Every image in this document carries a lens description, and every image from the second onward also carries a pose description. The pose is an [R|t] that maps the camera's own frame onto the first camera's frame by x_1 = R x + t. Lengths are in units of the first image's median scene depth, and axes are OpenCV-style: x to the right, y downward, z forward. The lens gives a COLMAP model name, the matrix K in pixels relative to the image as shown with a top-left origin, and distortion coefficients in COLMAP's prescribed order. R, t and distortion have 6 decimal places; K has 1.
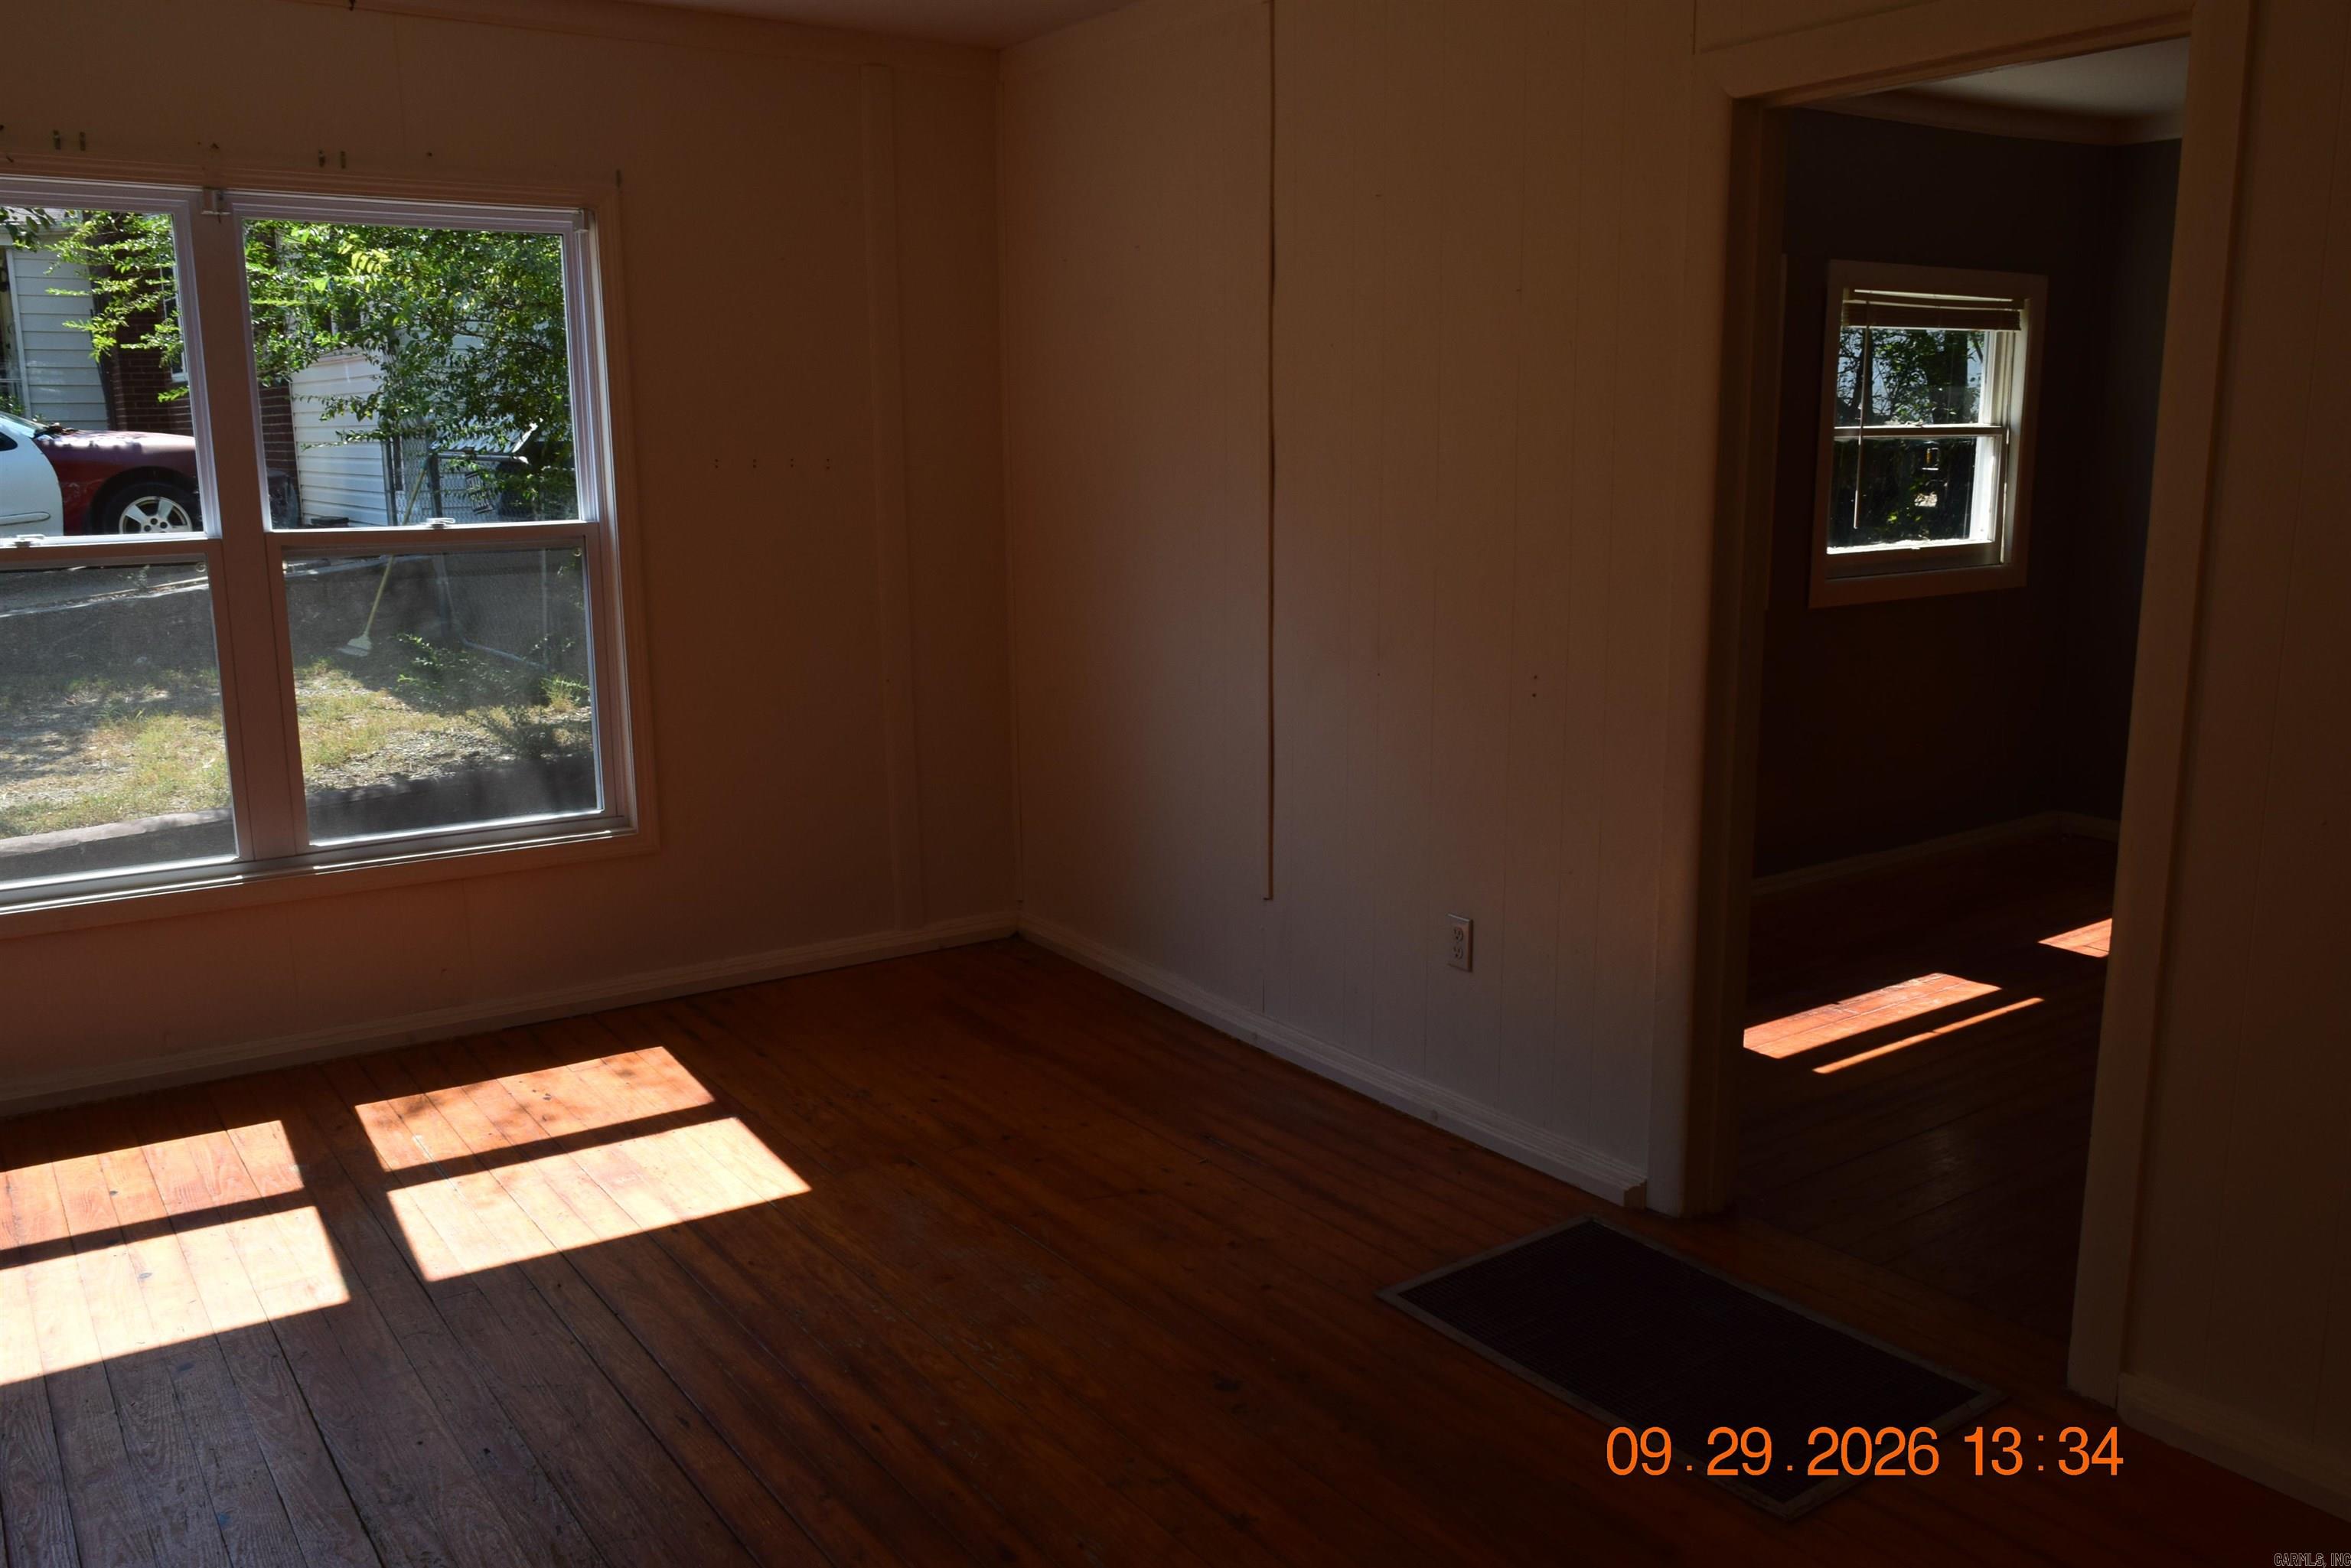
lens RADIAL K [[1860.5, 0, 1170.8], [0, 1860.5, 783.4], [0, 0, 1]] dist [0.003958, 0.003559]
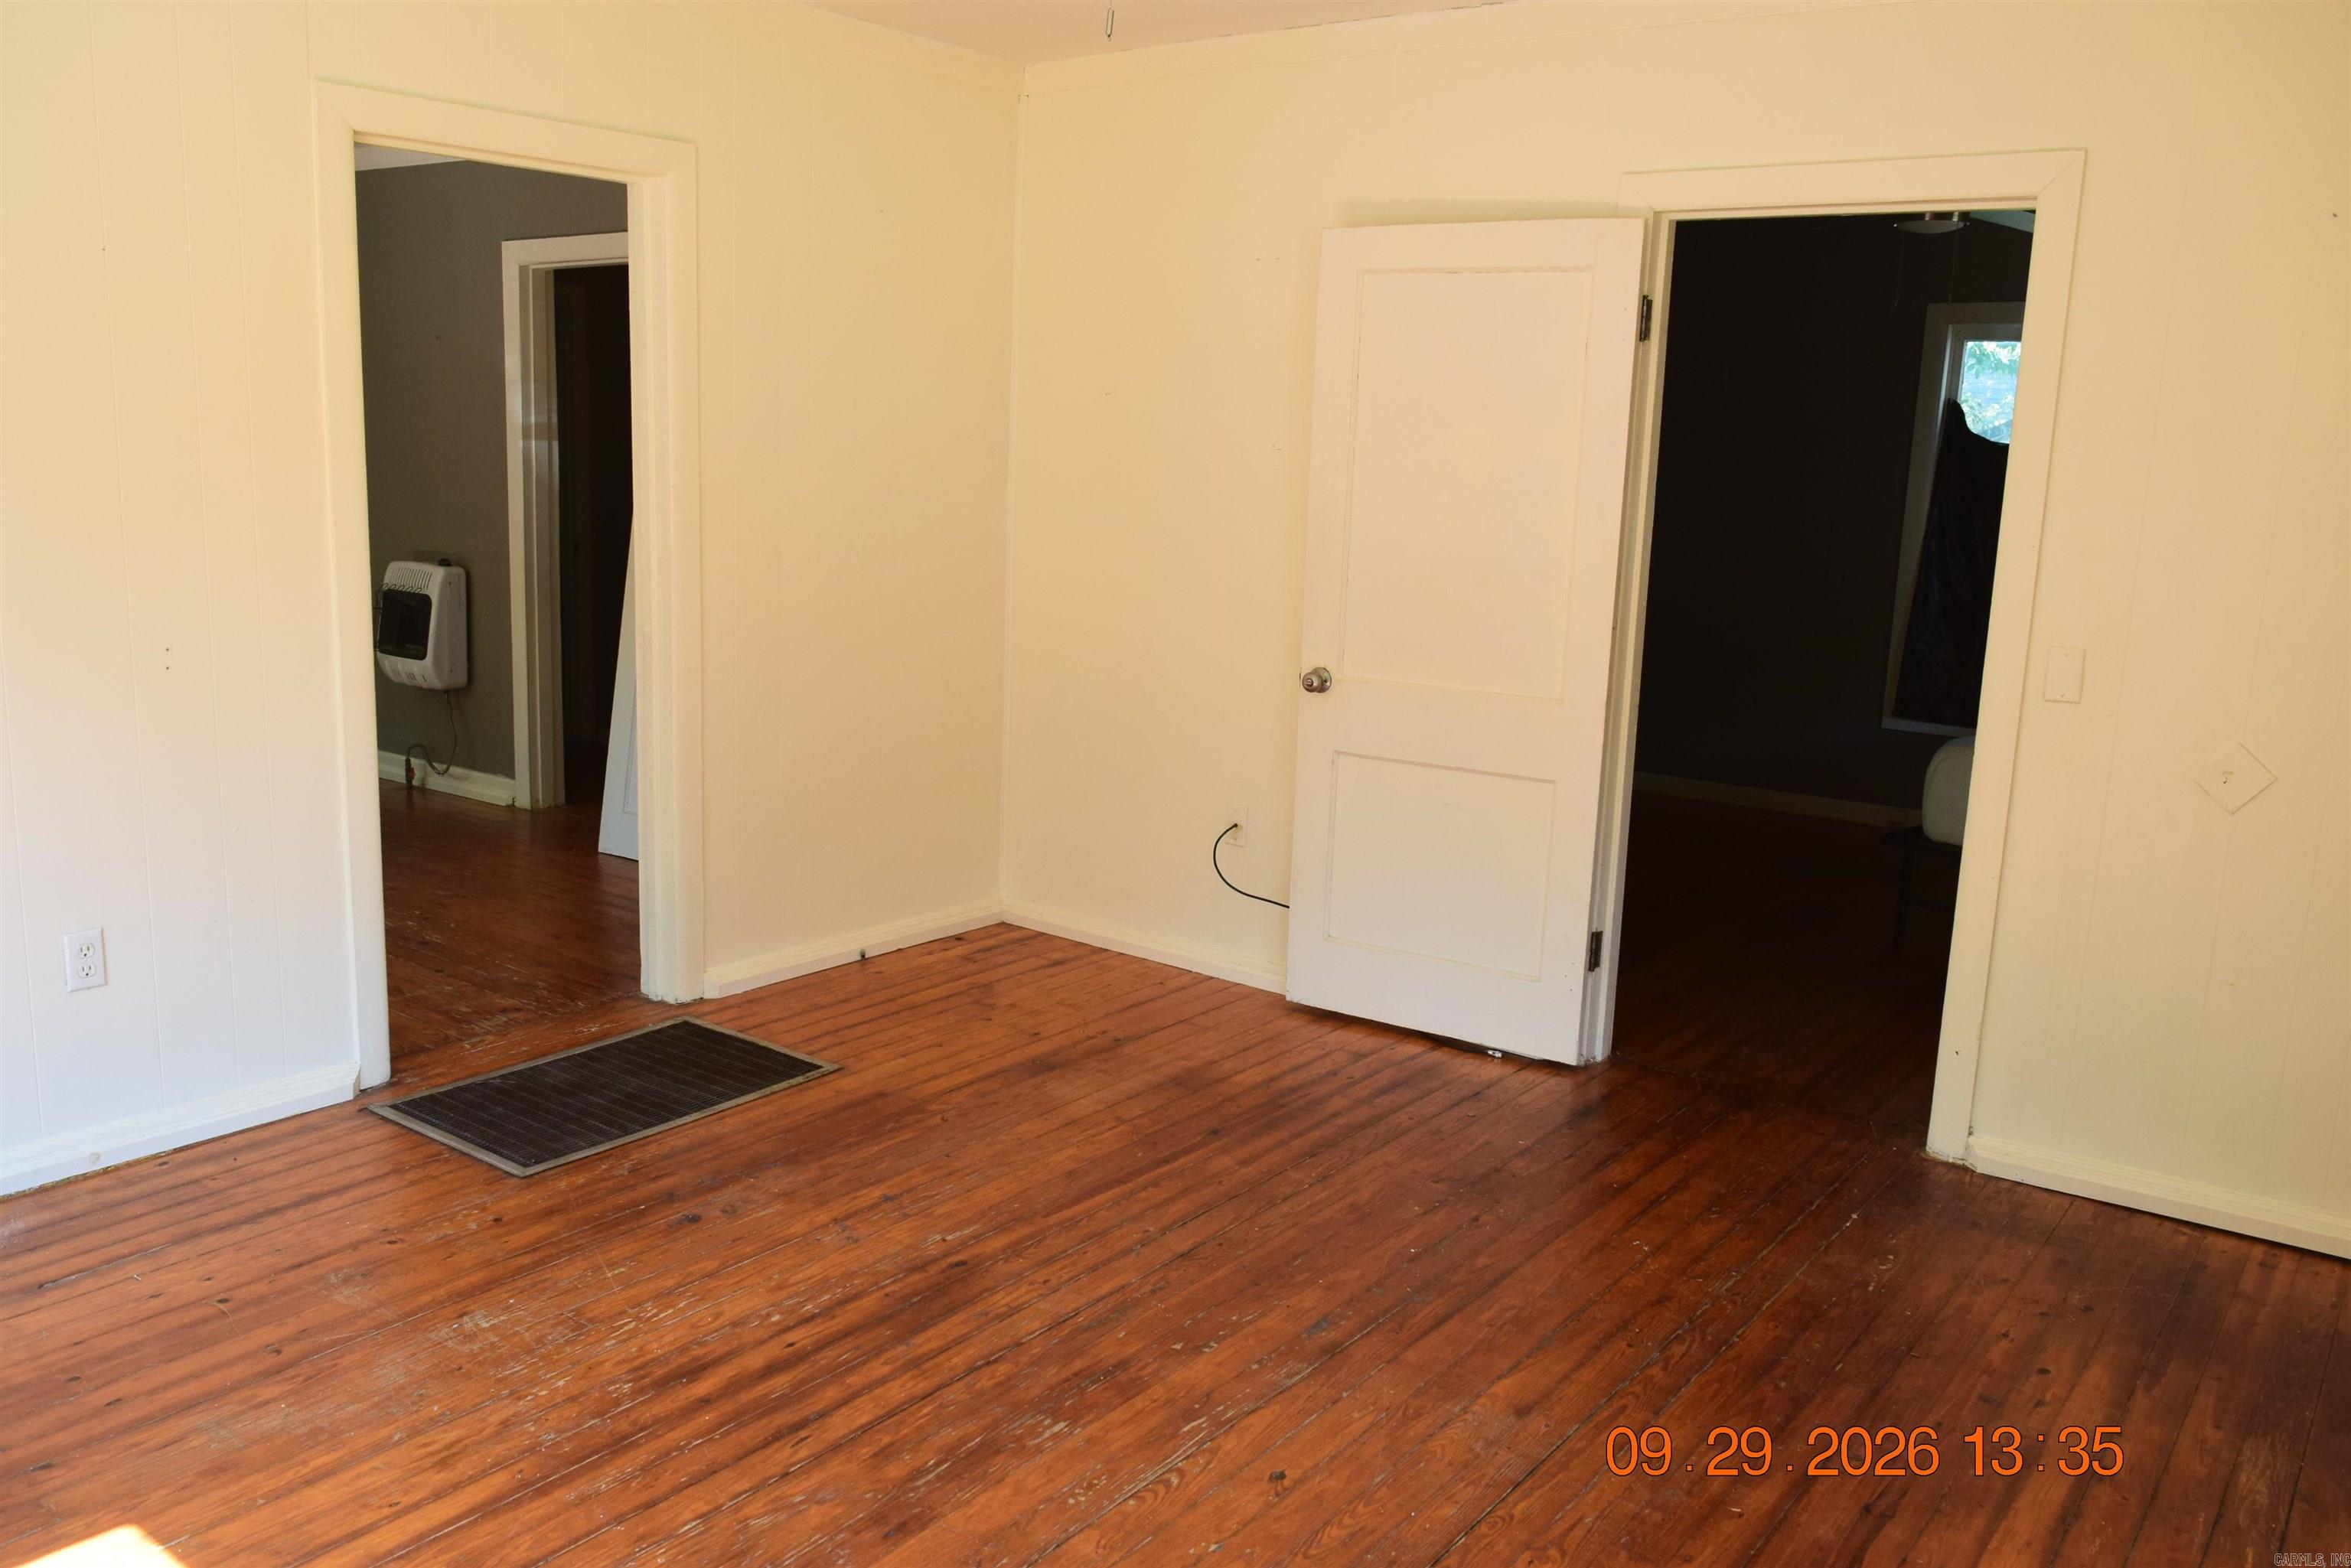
lens RADIAL K [[1860.5, 0, 1174.7], [0, 1860.5, 783.2], [0, 0, 1]] dist [0.003958, 0.003559]
pose [[-0.320434, -0.173394, 0.931266, -1.012807], [0.145081, 0.962522, 0.229134, -0.153283], [-0.936095, 0.208531, -0.283268, 0.892420]]
